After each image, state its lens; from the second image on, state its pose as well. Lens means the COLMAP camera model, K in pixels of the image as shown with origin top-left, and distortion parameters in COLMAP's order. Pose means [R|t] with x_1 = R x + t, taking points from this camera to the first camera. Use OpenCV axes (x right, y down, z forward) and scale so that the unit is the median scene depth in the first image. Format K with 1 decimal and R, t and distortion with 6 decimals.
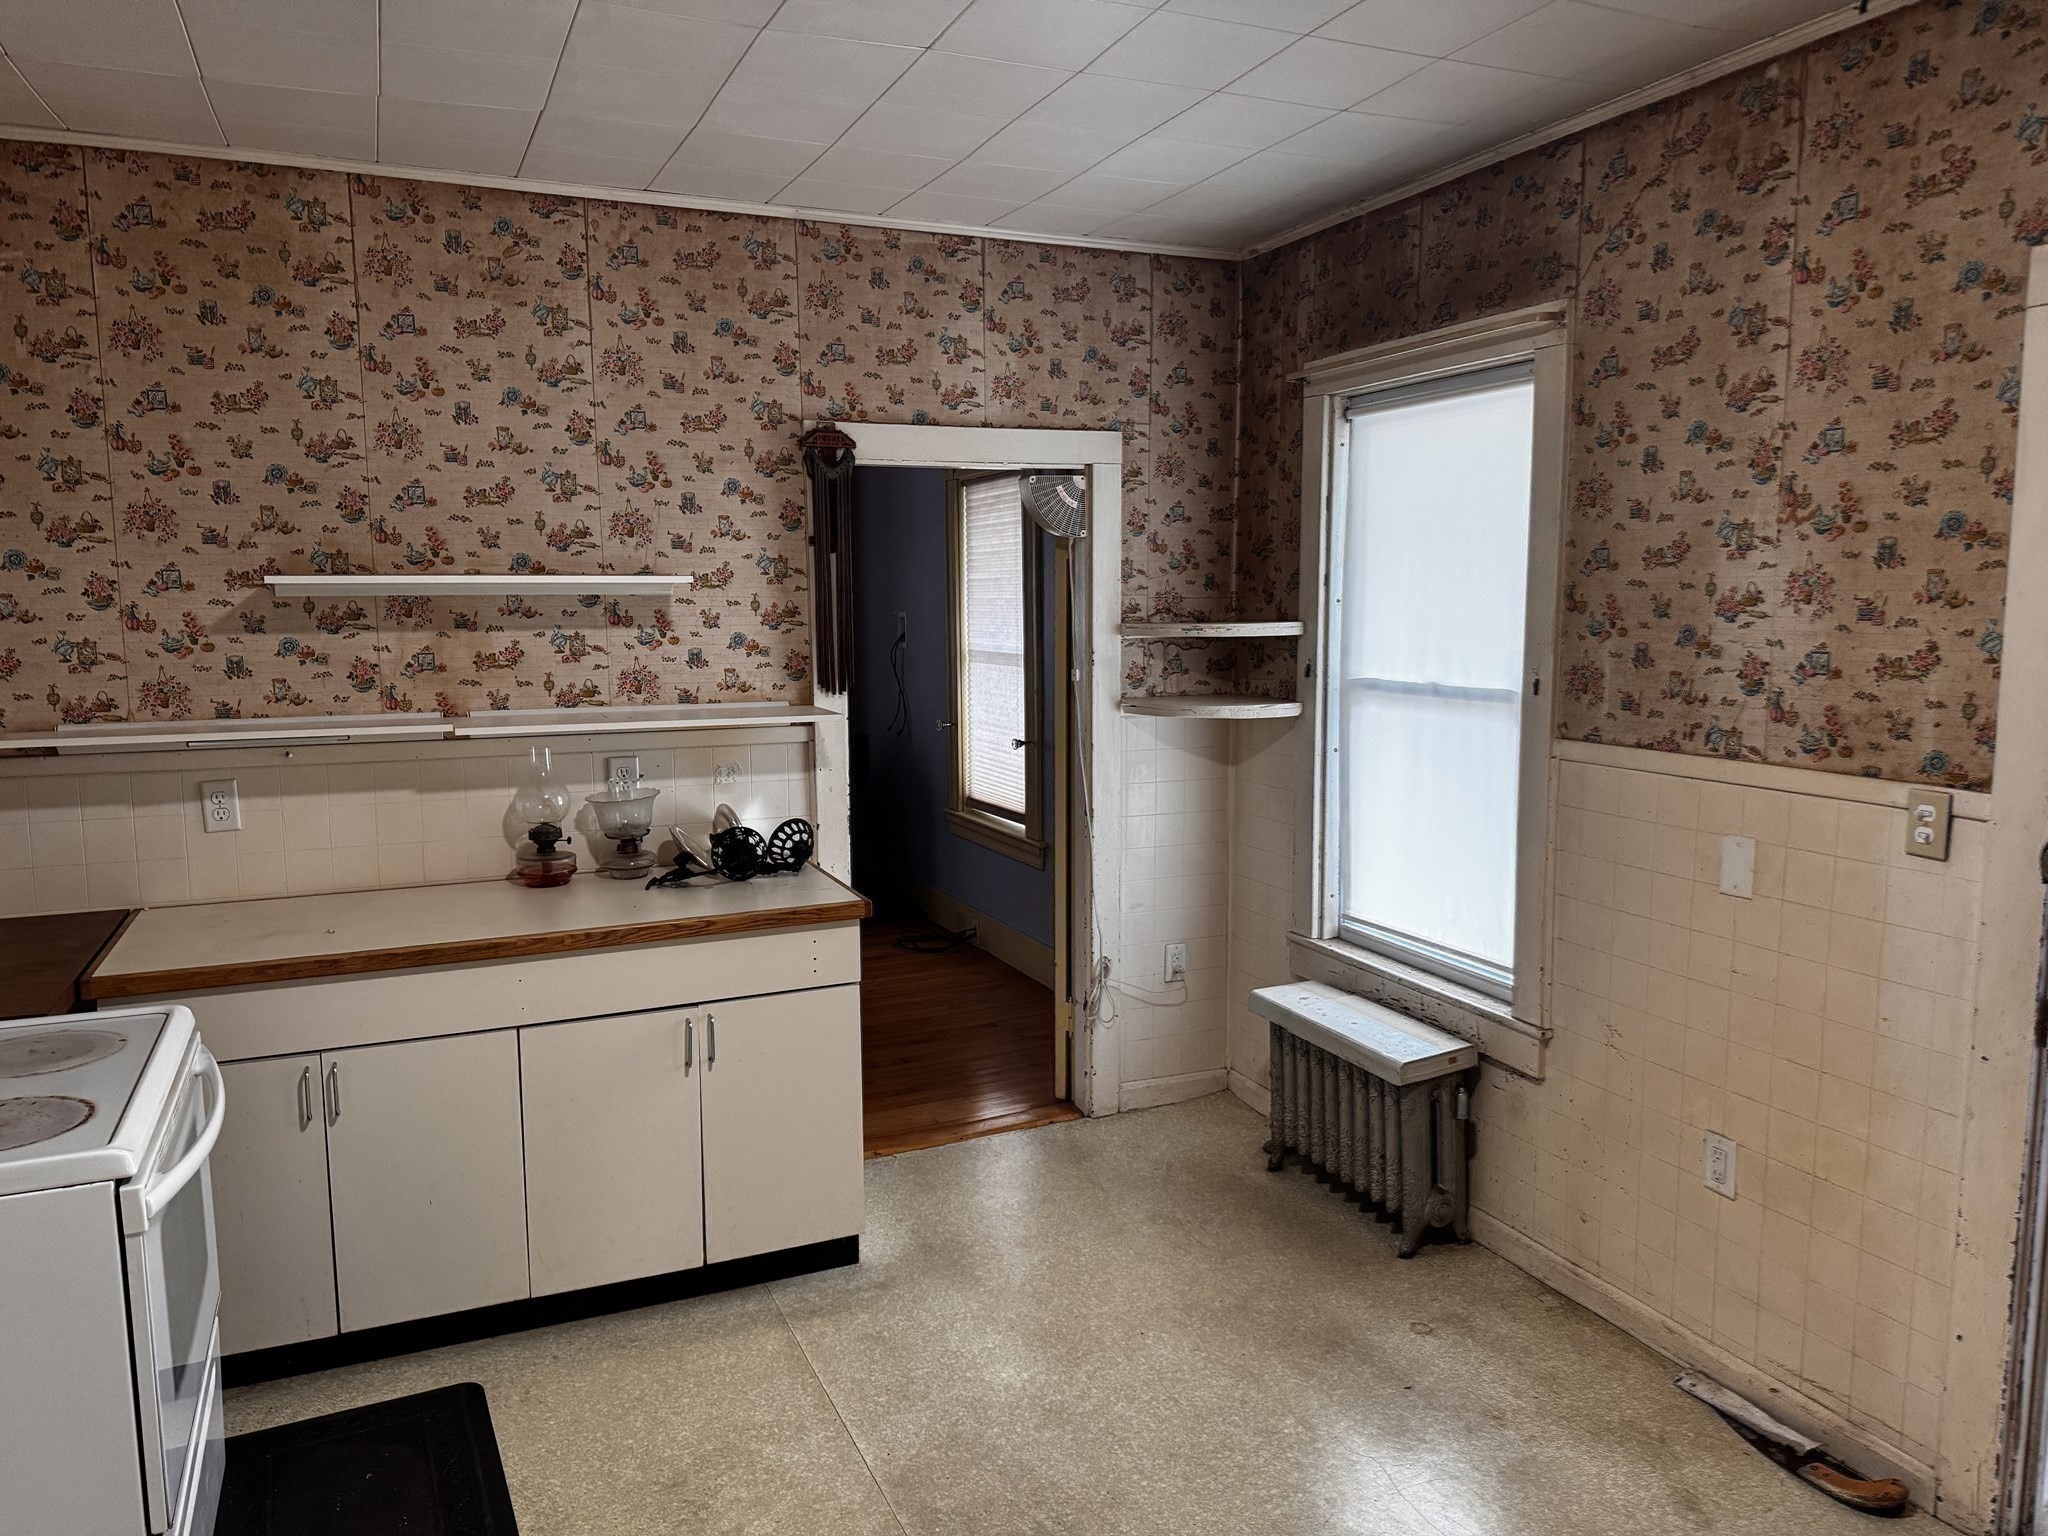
lens RADIAL K [[1443.8, 0, 1024.0], [0, 1443.8, 775.1], [0, 0, 1]] dist [0.110957, -0.163789]
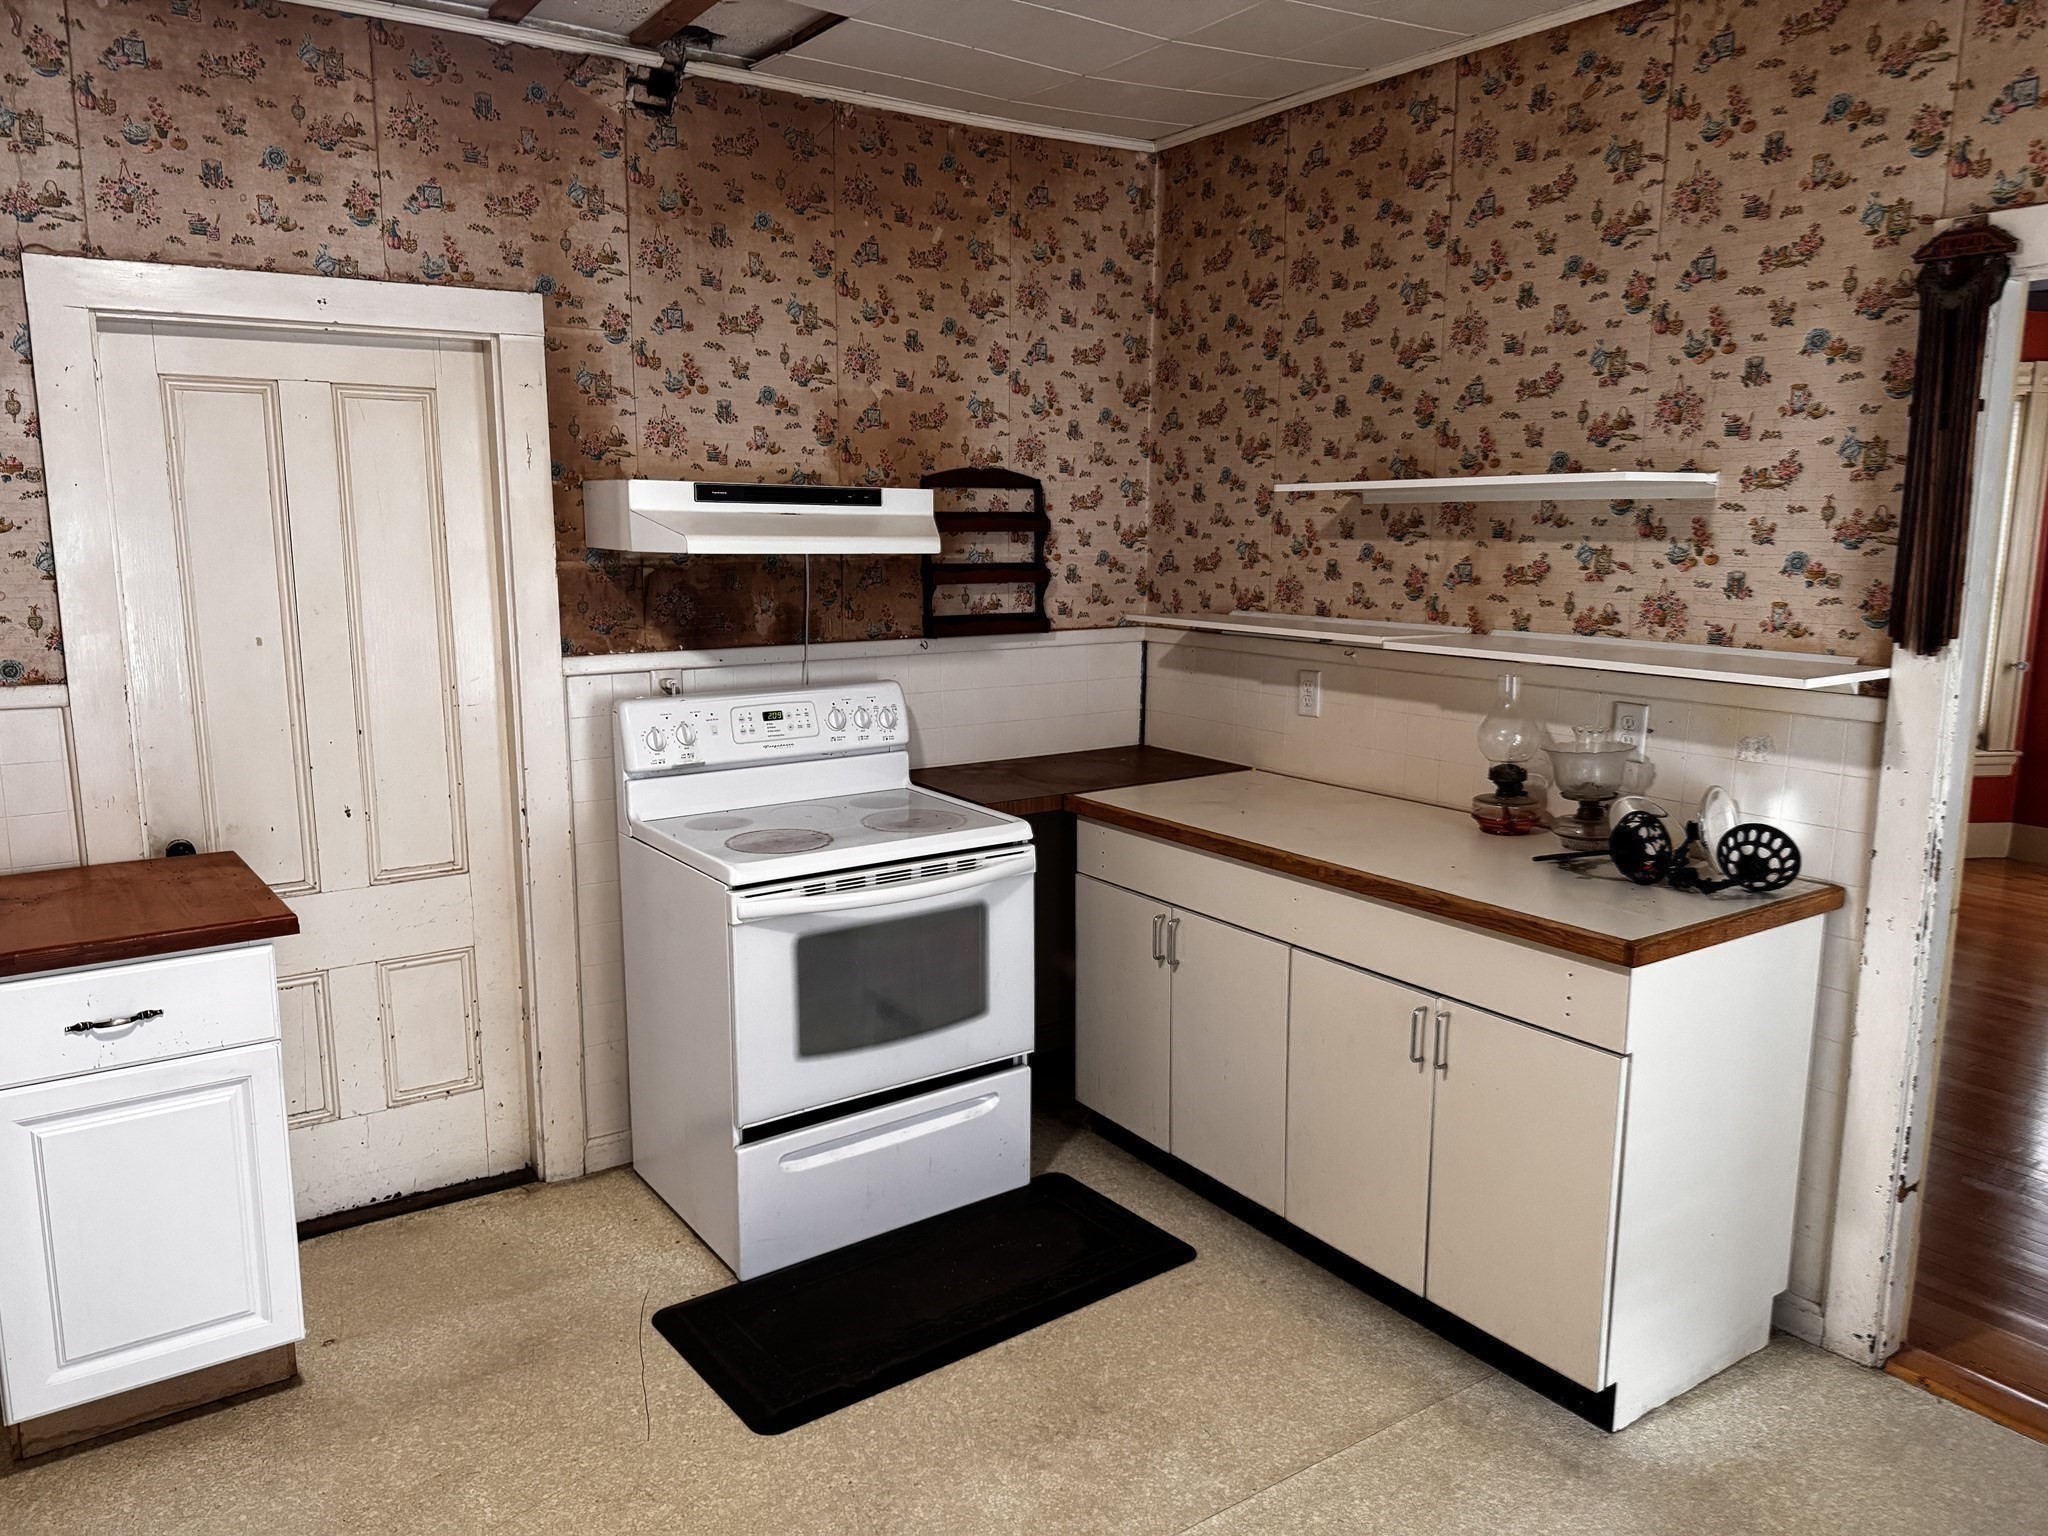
lens RADIAL K [[1464.2, 0, 1024.9], [0, 1464.2, 795.0], [0, 0, 1]] dist [-0.004939, -0.002563]
pose [[0.199352, 0.185890, -0.962135, 0.456492], [-0.125529, 0.978598, 0.163062, -0.054359], [0.971854, 0.088270, 0.218420, 0.520074]]
